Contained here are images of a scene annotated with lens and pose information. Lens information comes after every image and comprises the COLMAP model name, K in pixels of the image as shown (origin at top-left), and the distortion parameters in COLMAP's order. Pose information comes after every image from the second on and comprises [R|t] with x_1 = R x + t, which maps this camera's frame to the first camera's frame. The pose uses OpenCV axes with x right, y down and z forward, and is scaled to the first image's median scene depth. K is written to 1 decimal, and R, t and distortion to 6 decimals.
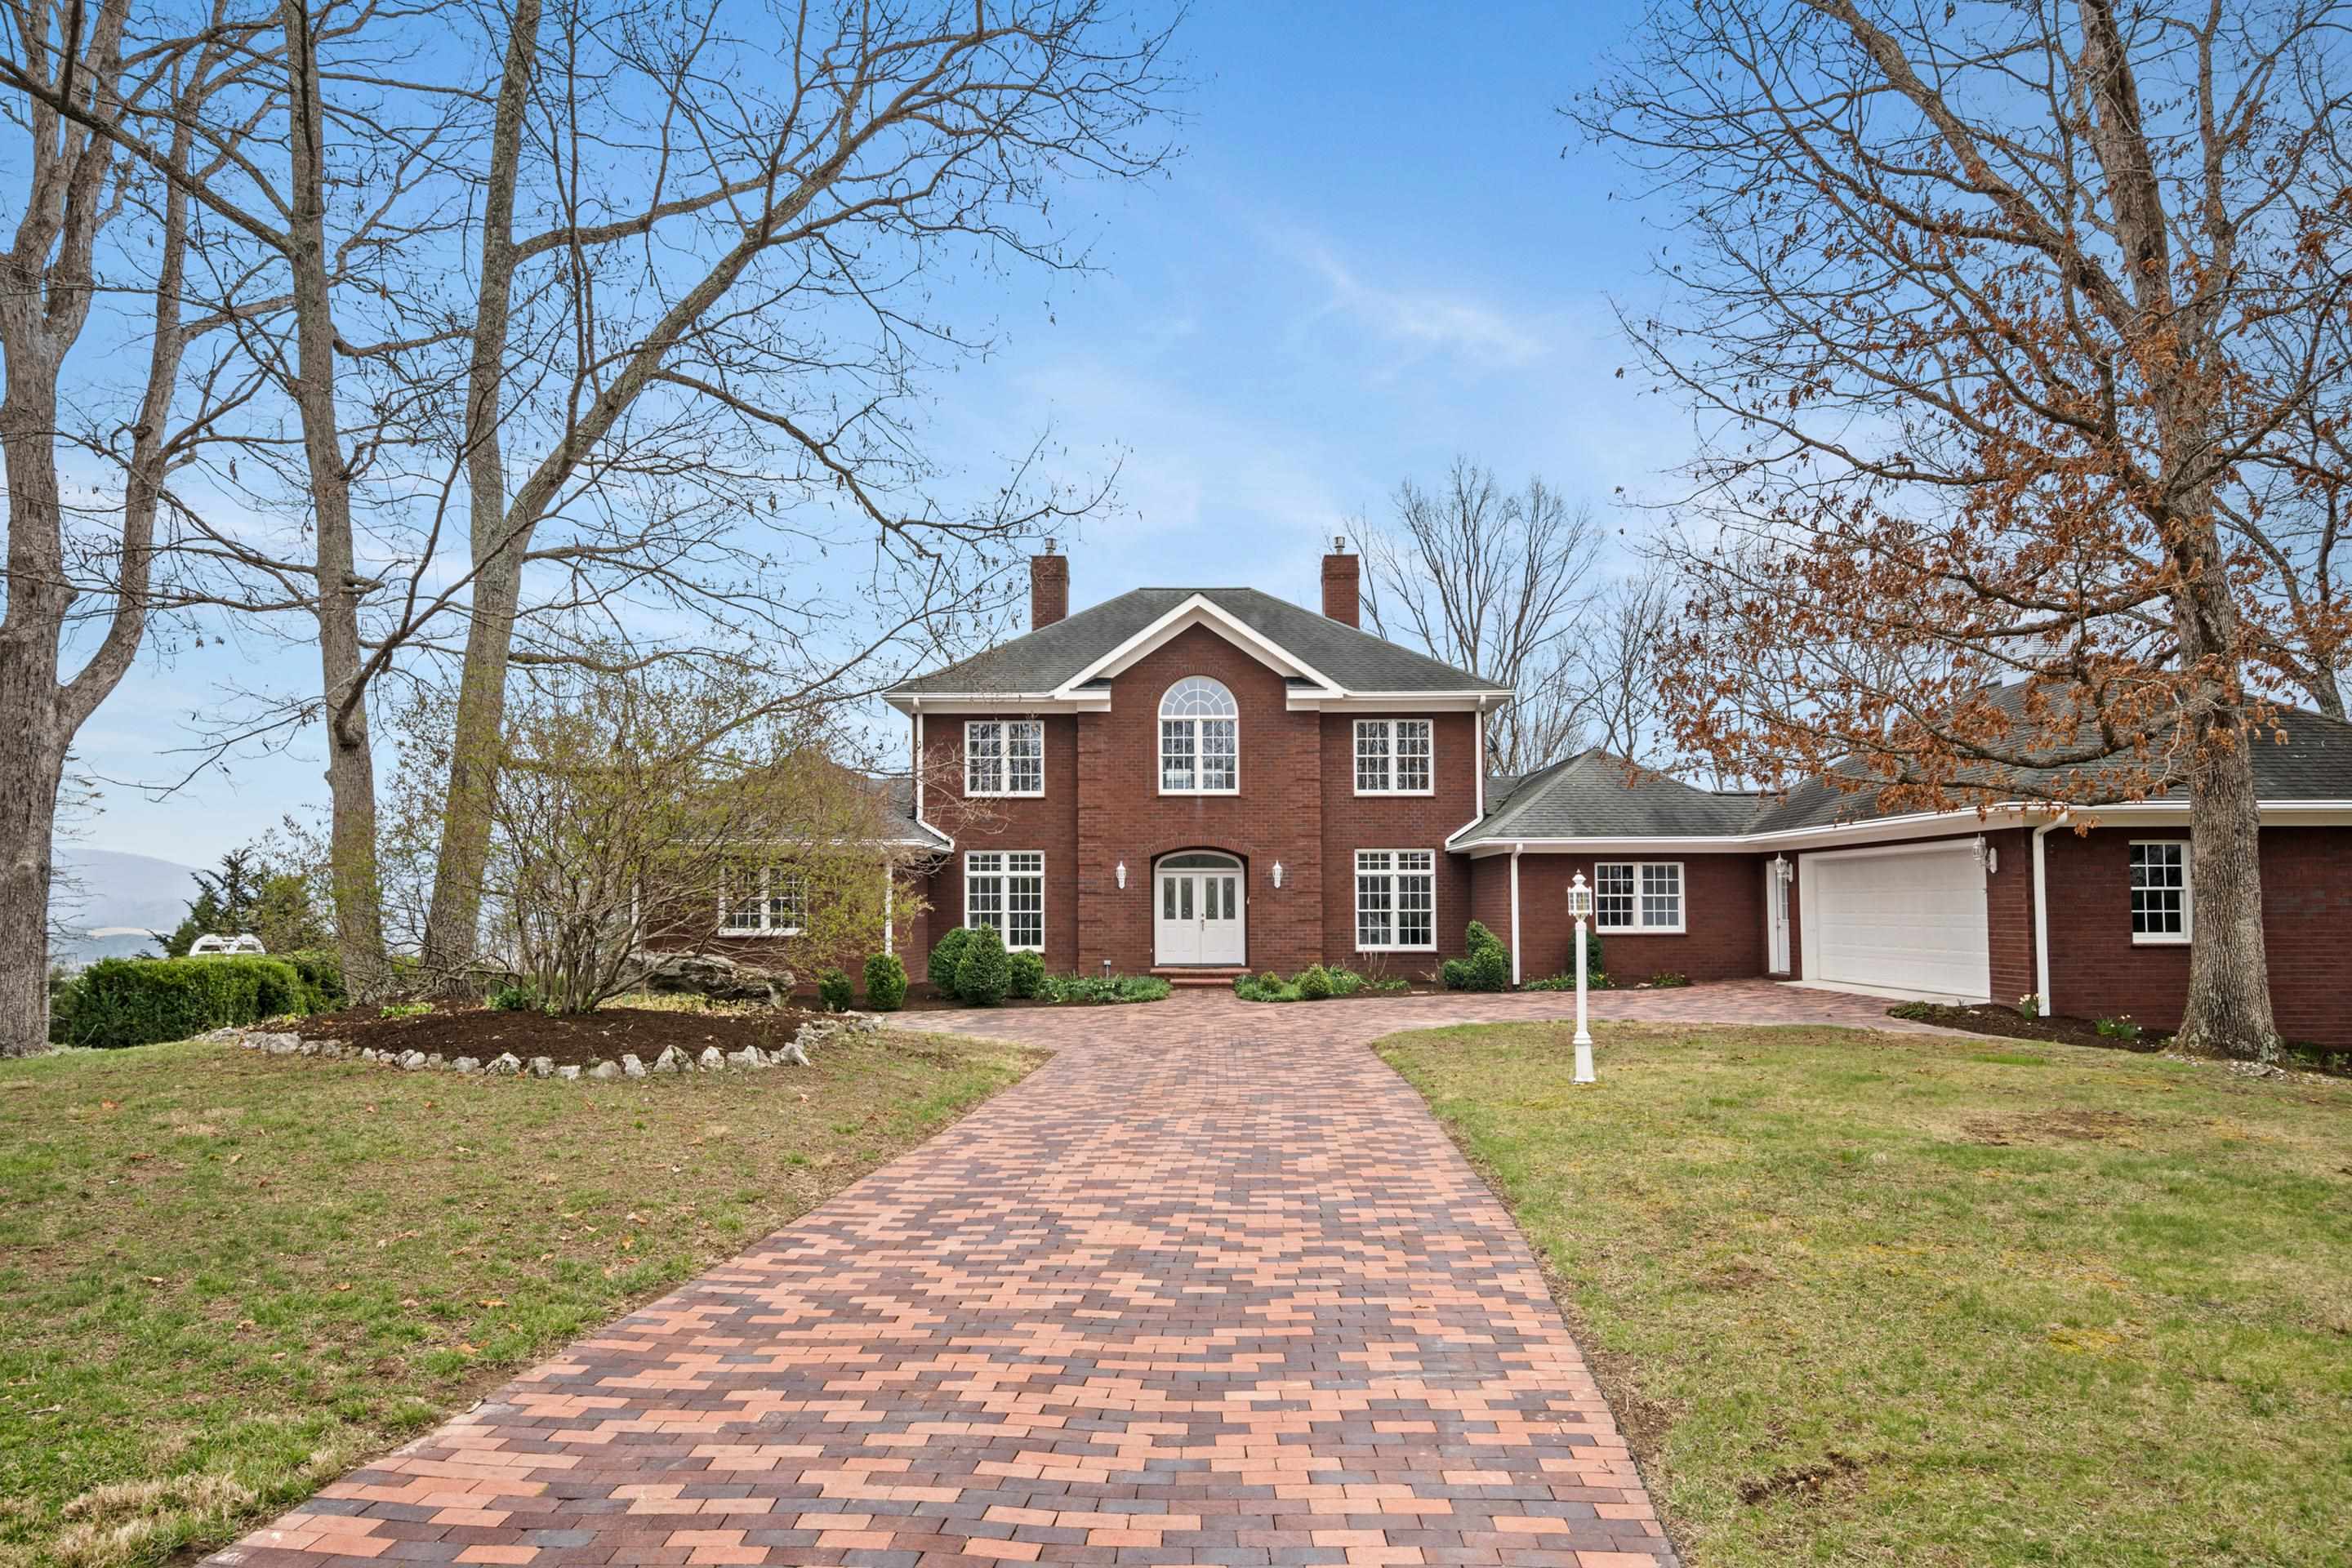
lens RADIAL K [[1333.8, 0, 1169.0], [0, 1333.8, 840.0], [0, 0, 1]] dist [0.012391, -0.017357]
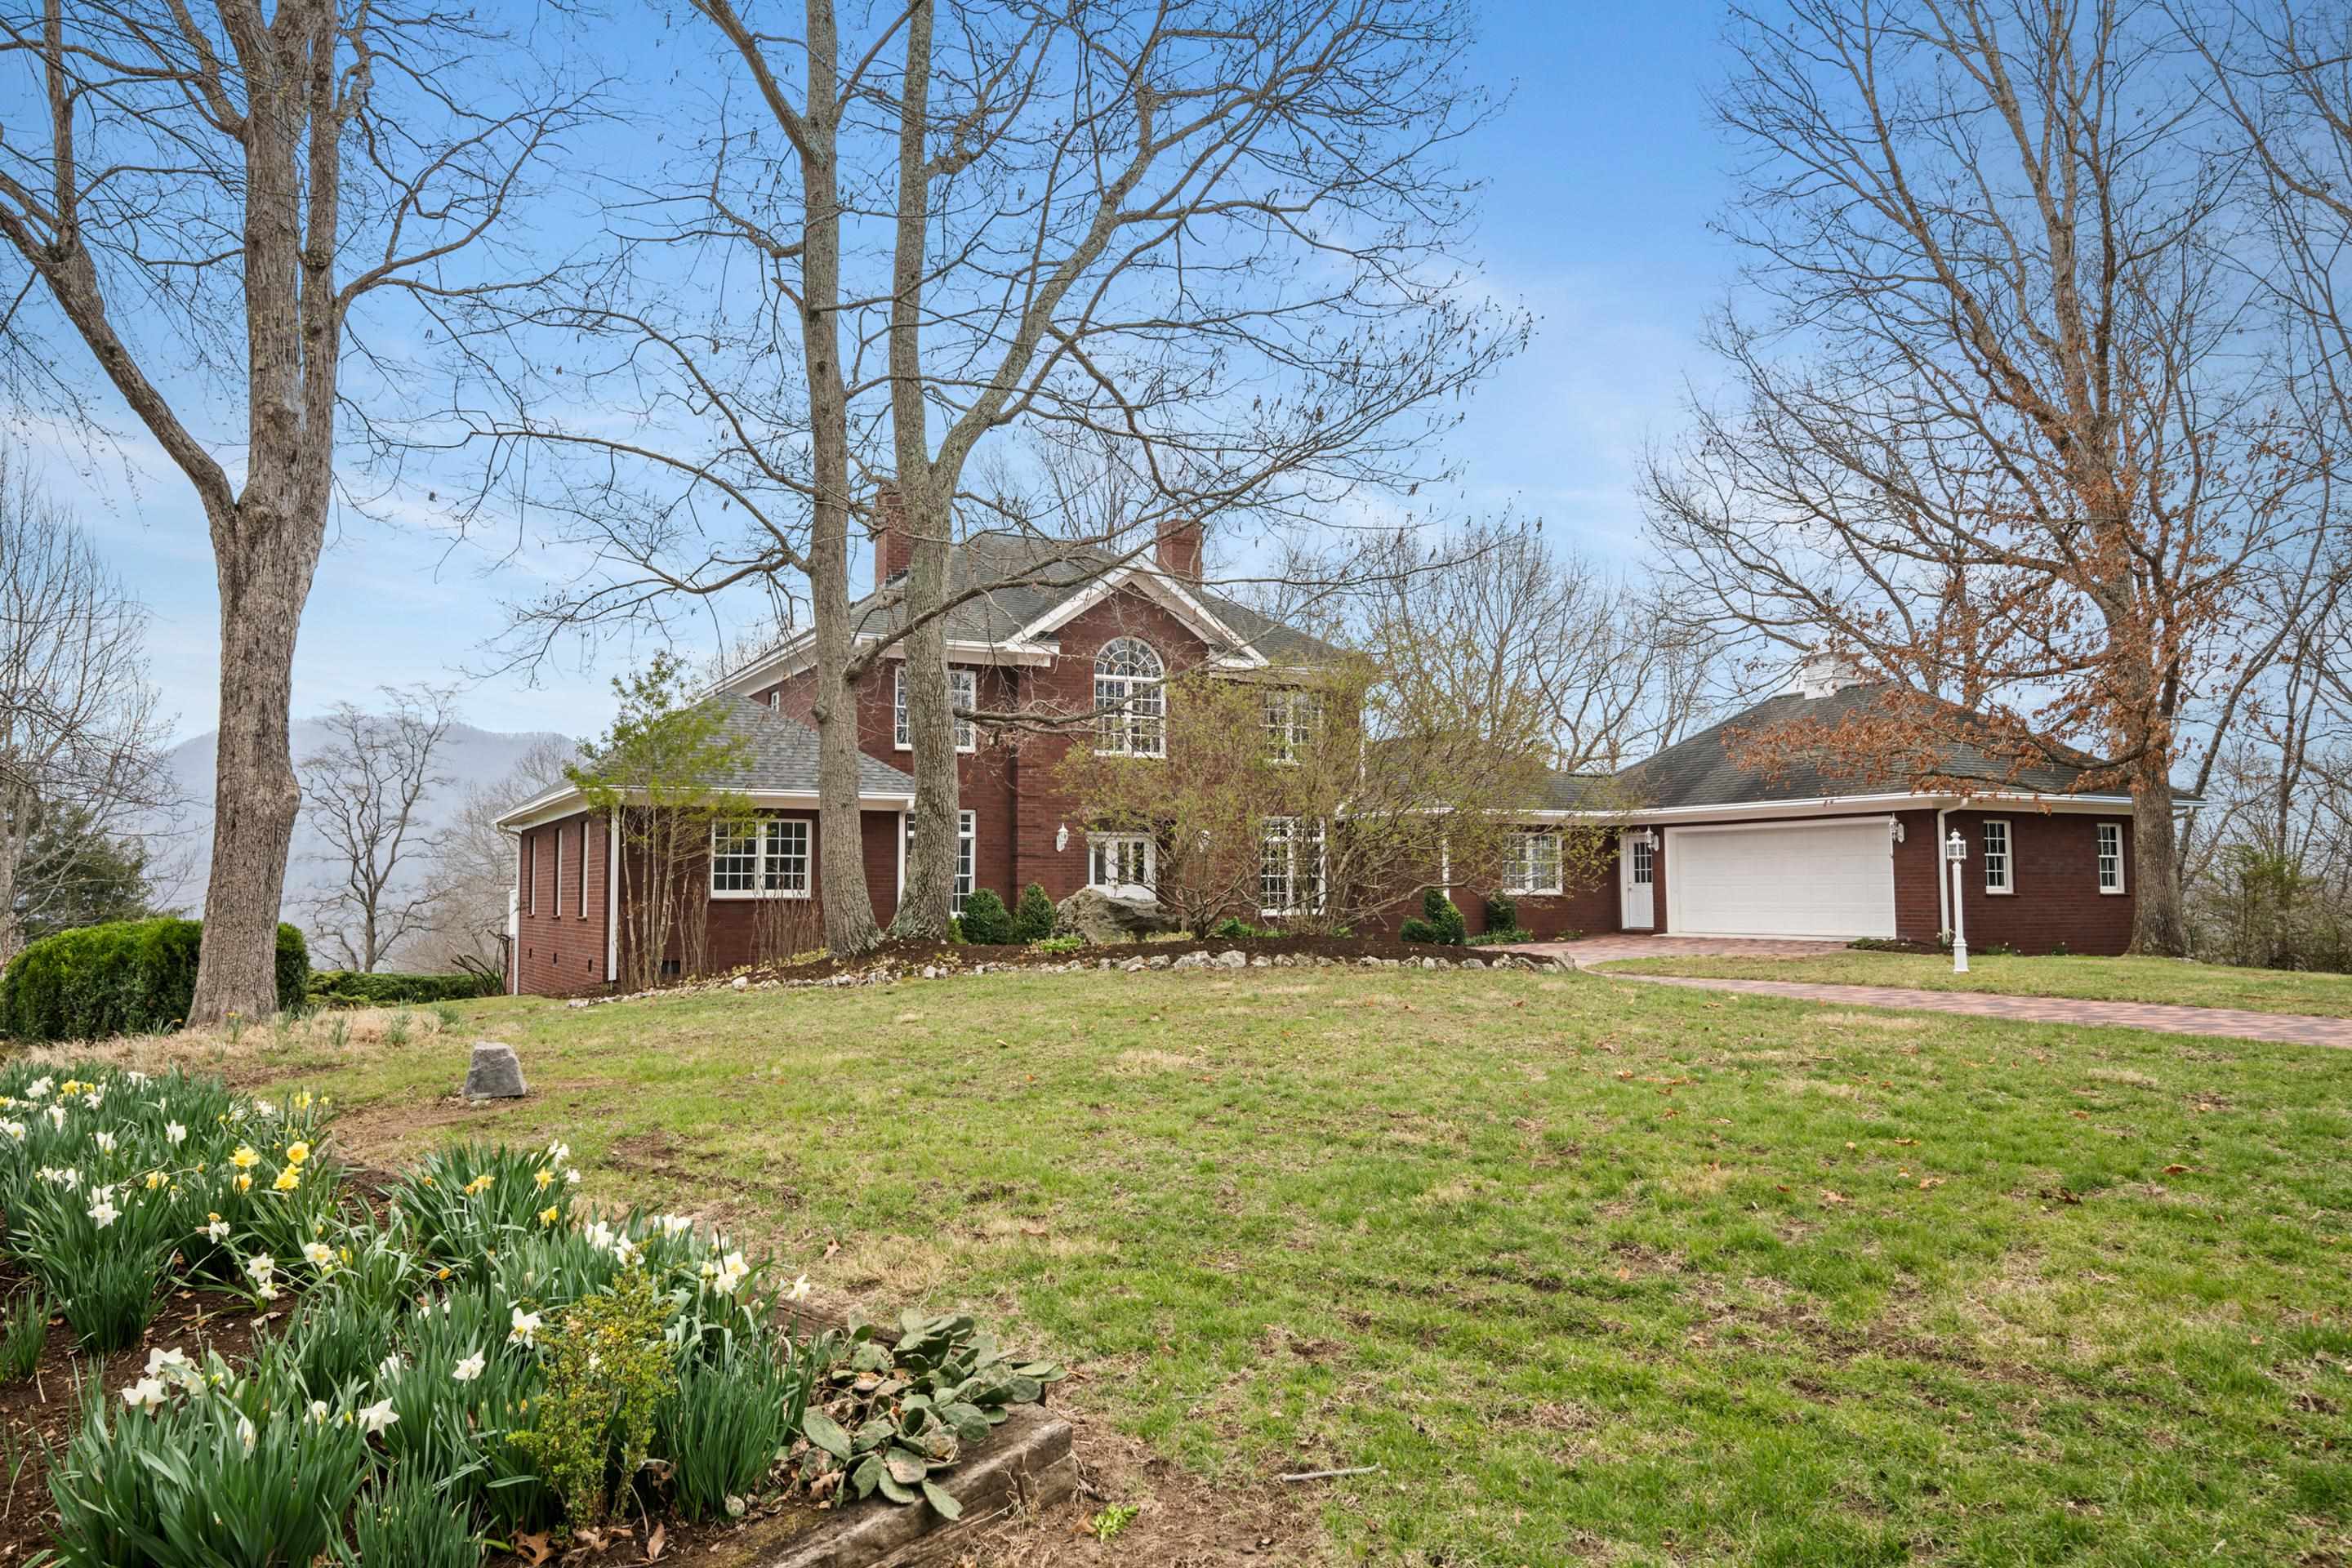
lens RADIAL K [[1638.4, 0, 1123.8], [0, 1638.4, 776.5], [0, 0, 1]] dist [0.013991, 0.000992]
pose [[0.888003, 0.033374, 0.458626, -0.533590], [-0.022095, 0.999308, -0.029938, 0.016393], [-0.459307, 0.016452, 0.888125, -0.067592]]
